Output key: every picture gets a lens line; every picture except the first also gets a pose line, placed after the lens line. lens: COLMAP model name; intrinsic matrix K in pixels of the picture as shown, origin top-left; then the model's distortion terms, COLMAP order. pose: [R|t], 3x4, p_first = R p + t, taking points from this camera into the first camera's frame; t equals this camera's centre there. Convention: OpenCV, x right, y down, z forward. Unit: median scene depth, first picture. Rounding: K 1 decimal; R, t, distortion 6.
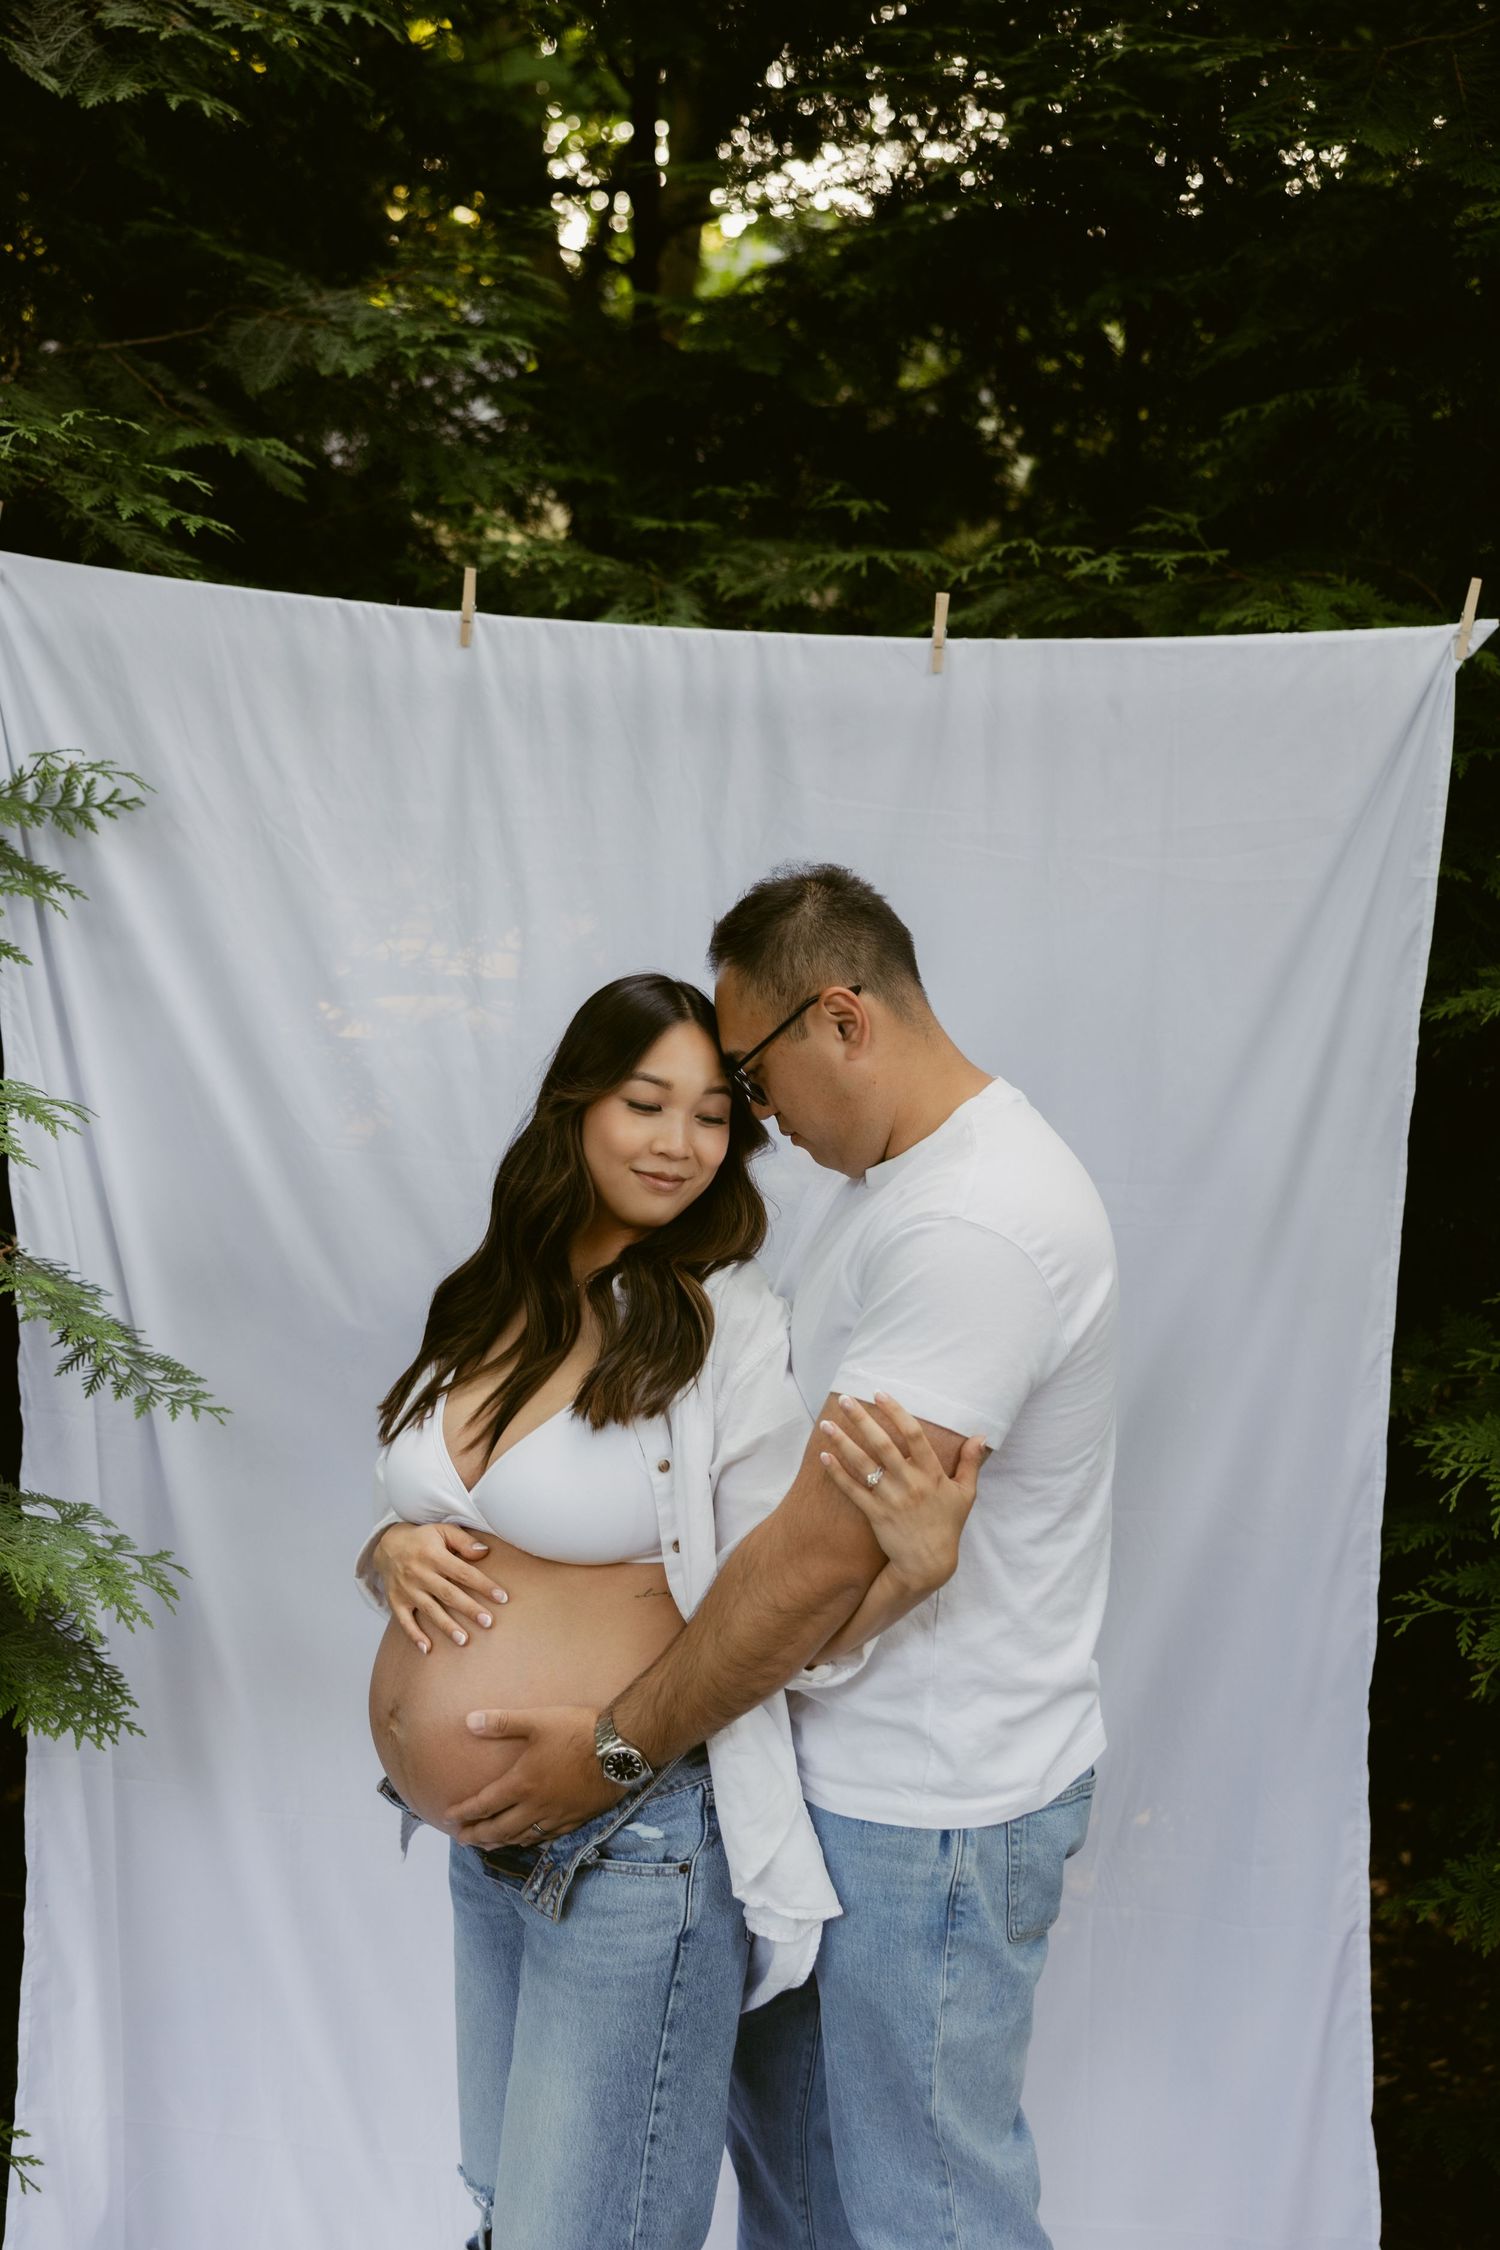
lens RADIAL K [[2650.7, 0, 772.9], [0, 2650.7, 1131.7], [0, 0, 1]] dist [-0.019239, 0.000000]
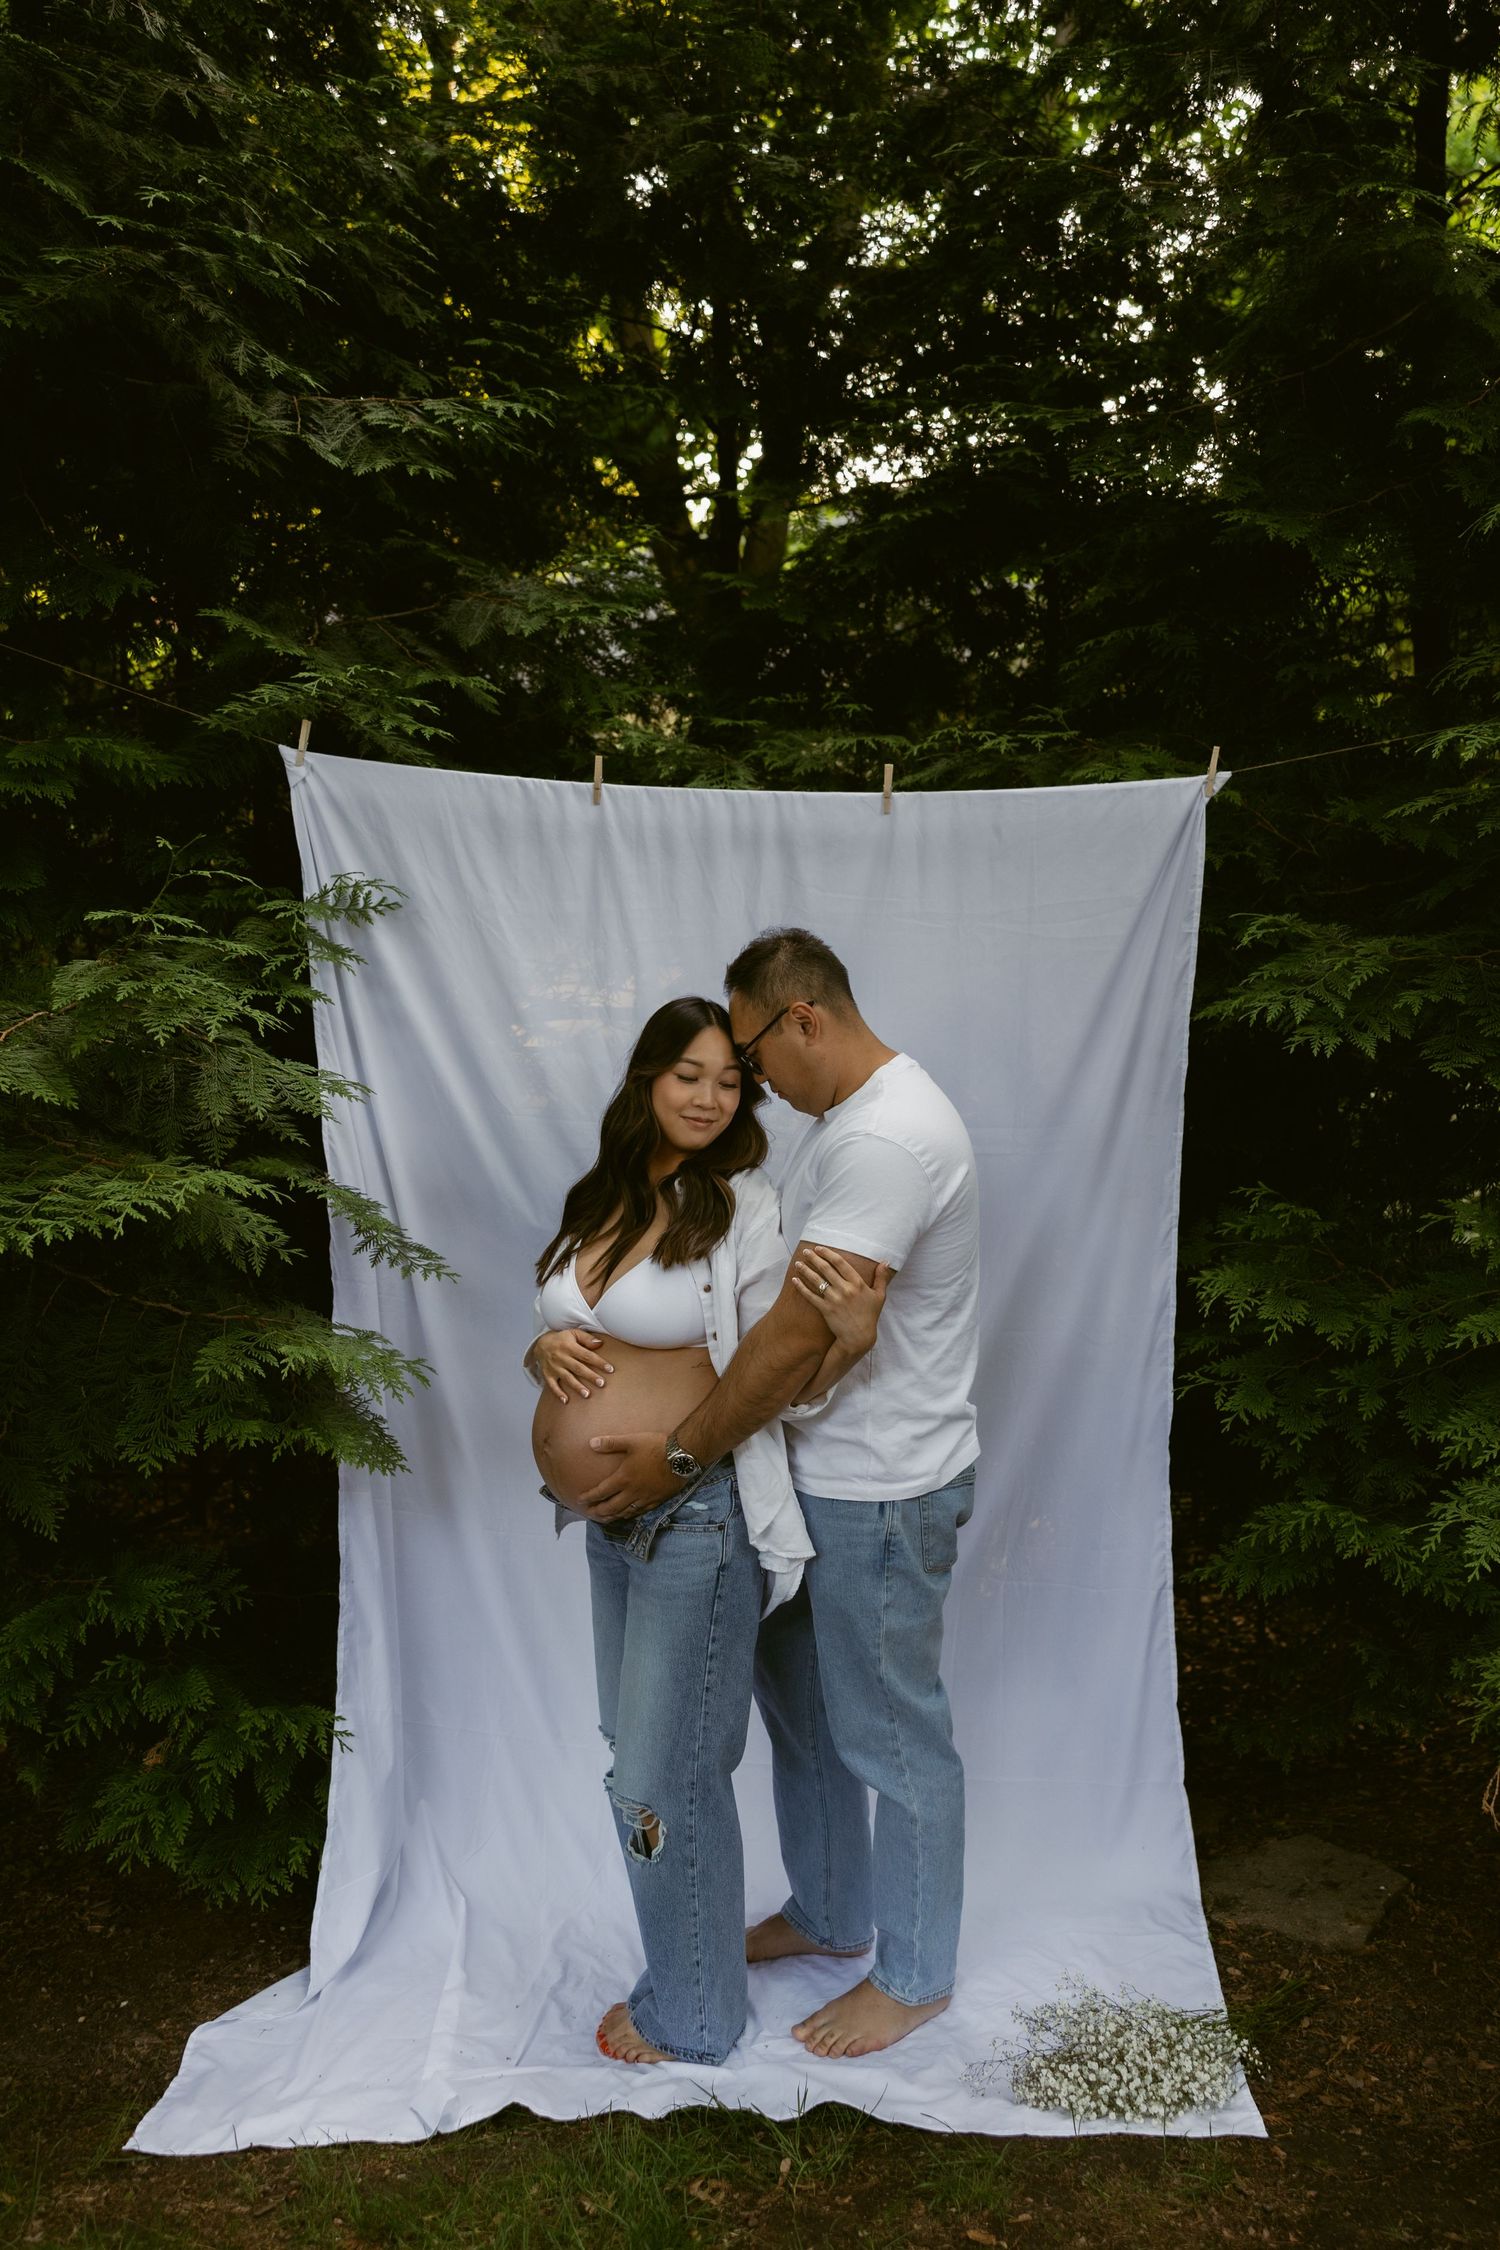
lens RADIAL K [[1890.3, 0, 787.3], [0, 1890.3, 1147.6], [0, 0, 1]] dist [0.010095, -0.019476]
pose [[0.998680, -0.015898, -0.048852, 0.053180], [0.015850, 0.999873, -0.001372, 0.030273], [0.048867, 0.000596, 0.998805, -0.146397]]
